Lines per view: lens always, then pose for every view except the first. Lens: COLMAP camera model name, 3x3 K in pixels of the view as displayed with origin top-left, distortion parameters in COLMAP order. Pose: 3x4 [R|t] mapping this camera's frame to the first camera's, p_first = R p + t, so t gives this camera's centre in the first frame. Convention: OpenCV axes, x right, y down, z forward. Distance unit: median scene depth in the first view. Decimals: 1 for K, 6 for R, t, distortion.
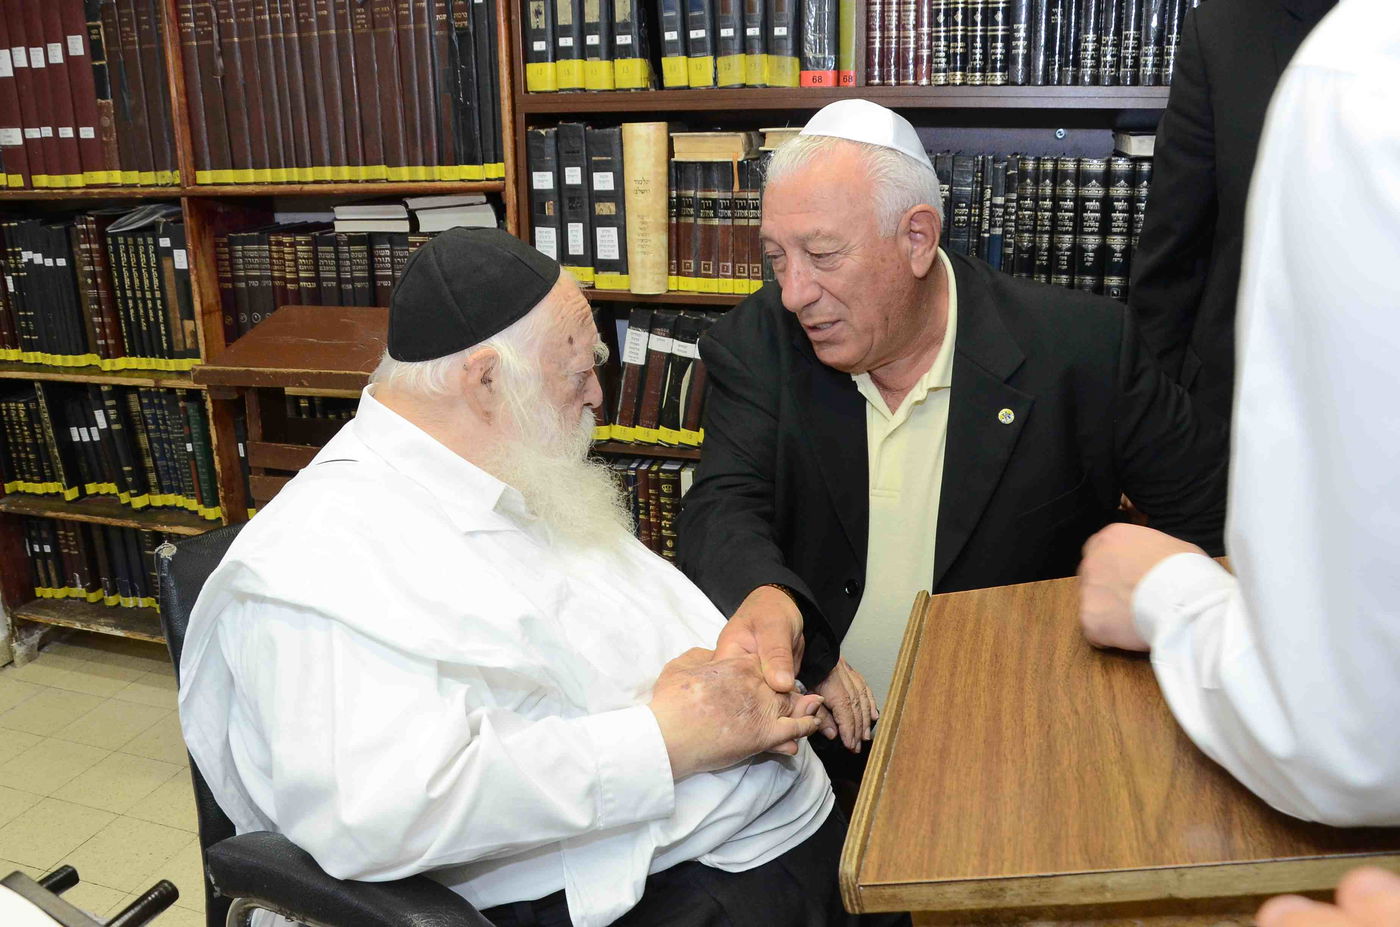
lens RADIAL K [[1192.6, 0, 642.9], [0, 1192.6, 473.0], [0, 0, 1]] dist [-0.161678, 0.120839]
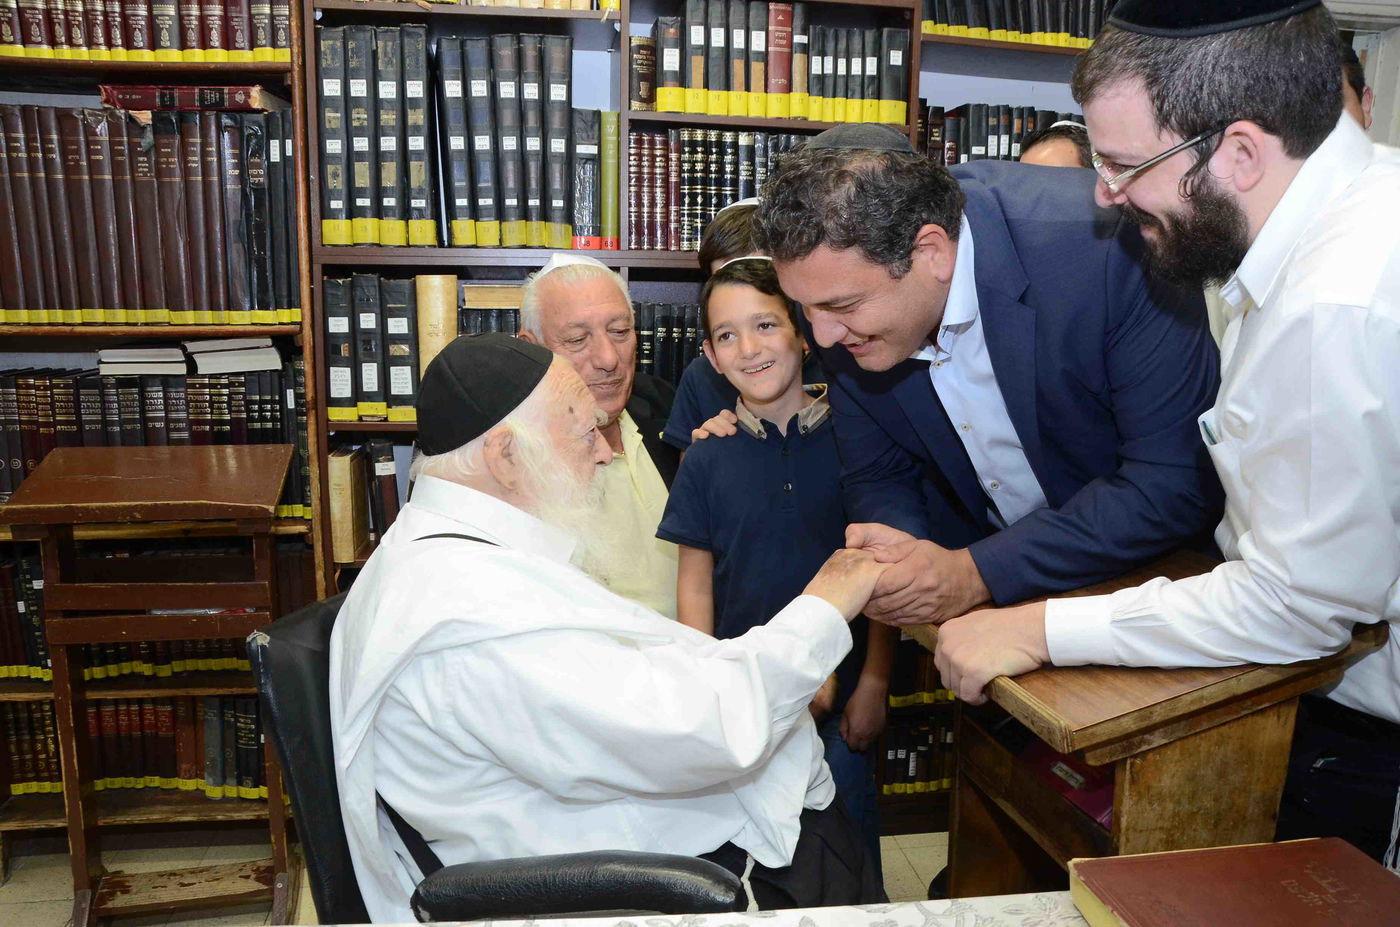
lens RADIAL K [[1082.3, 0, 719.4], [0, 1082.3, 512.9], [0, 0, 1]] dist [-0.159714, 0.120306]
pose [[0.872862, -0.061002, 0.484140, -0.267108], [0.107711, 0.991769, -0.069229, 0.034717], [-0.475932, 0.112575, 0.872248, -0.015816]]
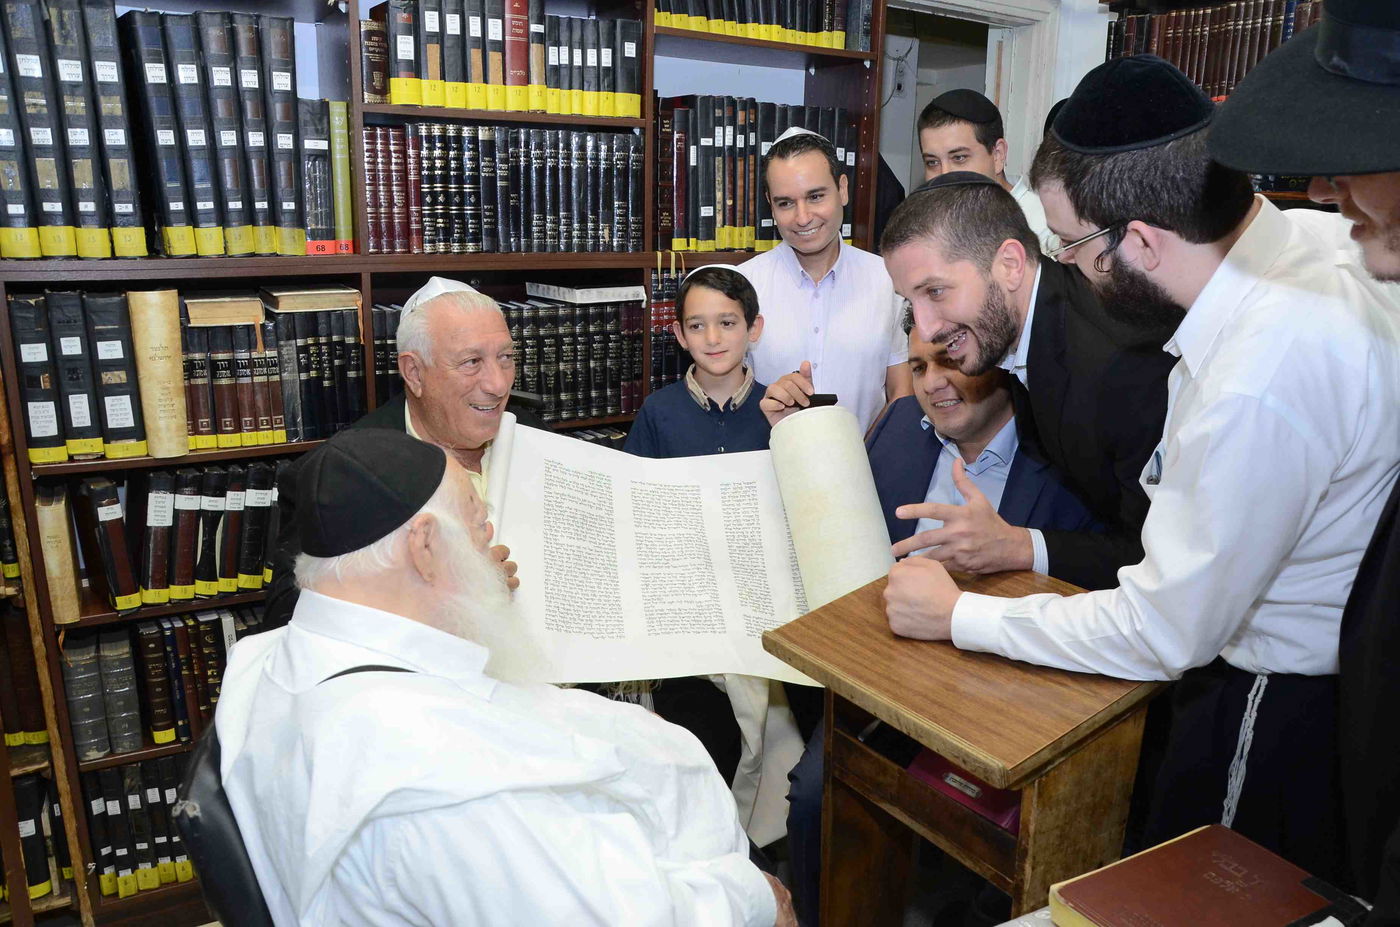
lens RADIAL K [[1082.3, 0, 725.0], [0, 1082.3, 511.8], [0, 0, 1]] dist [-0.159714, 0.120306]
pose [[0.630096, -0.175418, 0.756444, -0.385981], [0.192125, 0.979080, 0.067012, -0.073206], [-0.752374, 0.103108, 0.650616, 0.062340]]
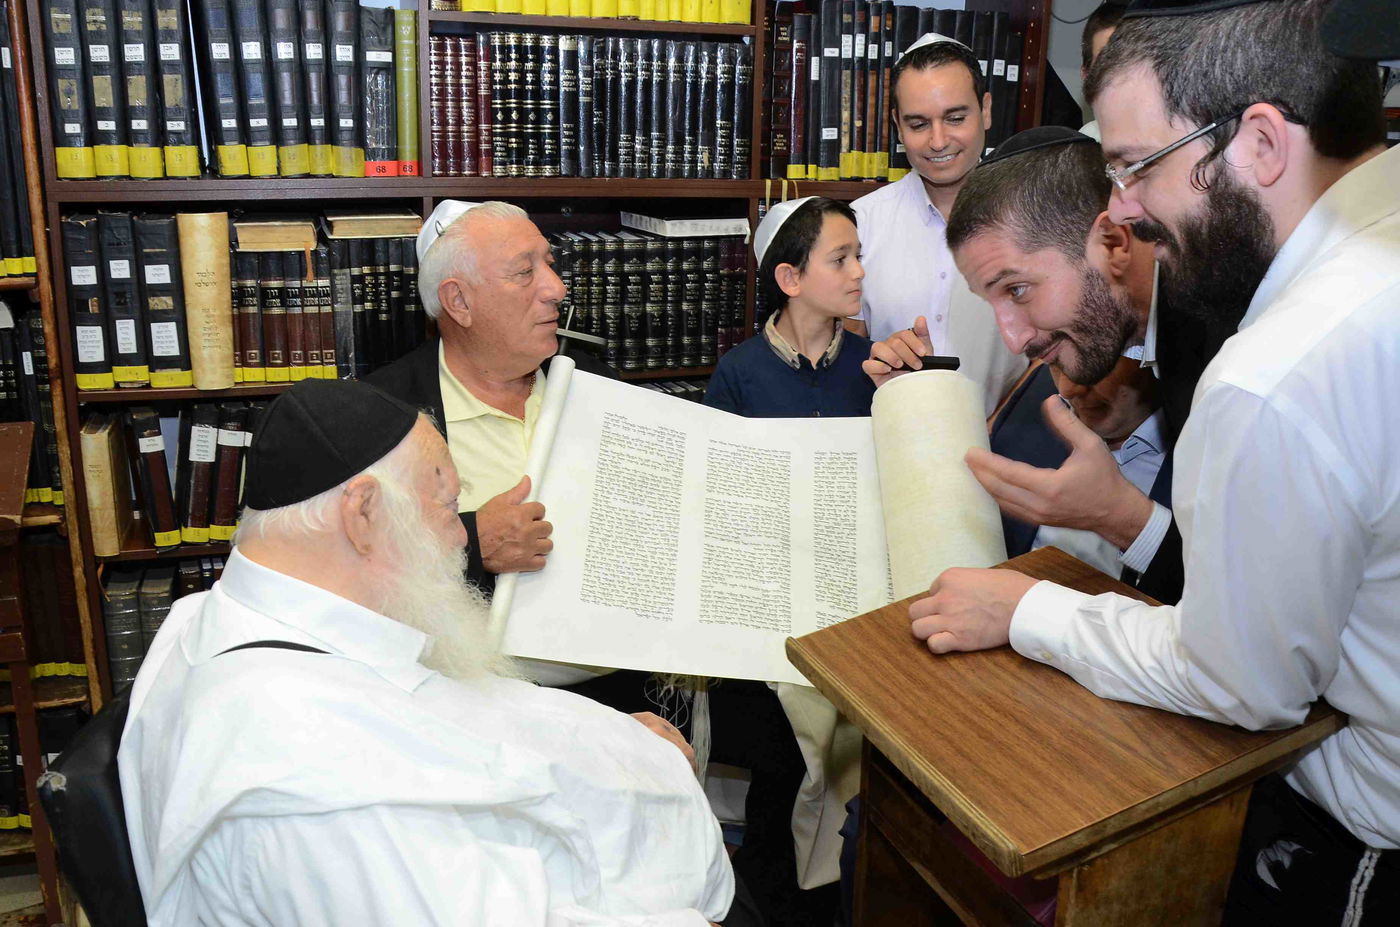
lens RADIAL K [[1192.6, 0, 655.6], [0, 1192.6, 470.4], [0, 0, 1]] dist [-0.161678, 0.120839]
pose [[0.798113, -0.130983, 0.588098, -0.278210], [0.140101, 0.989674, 0.030290, -0.064149], [-0.585992, 0.058218, 0.808223, 0.029568]]
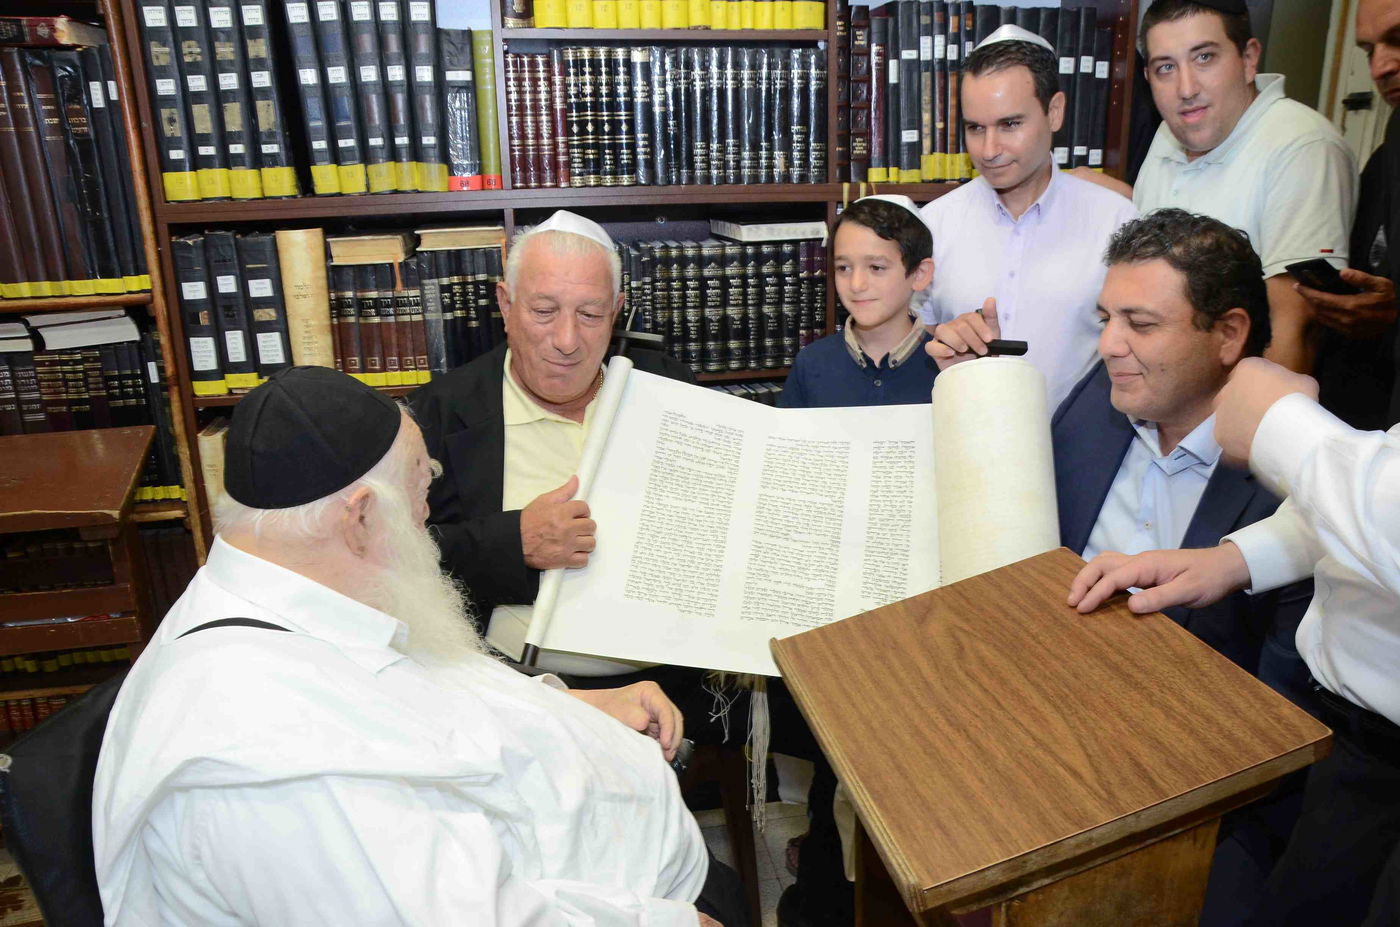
lens RADIAL K [[1082.3, 0, 725.0], [0, 1082.3, 506.1], [0, 0, 1]] dist [-0.159714, 0.120306]
pose [[0.864804, -0.147573, 0.479933, -0.147668], [0.142854, 0.988647, 0.046584, -0.045778], [-0.481359, 0.028275, 0.876067, 0.020563]]
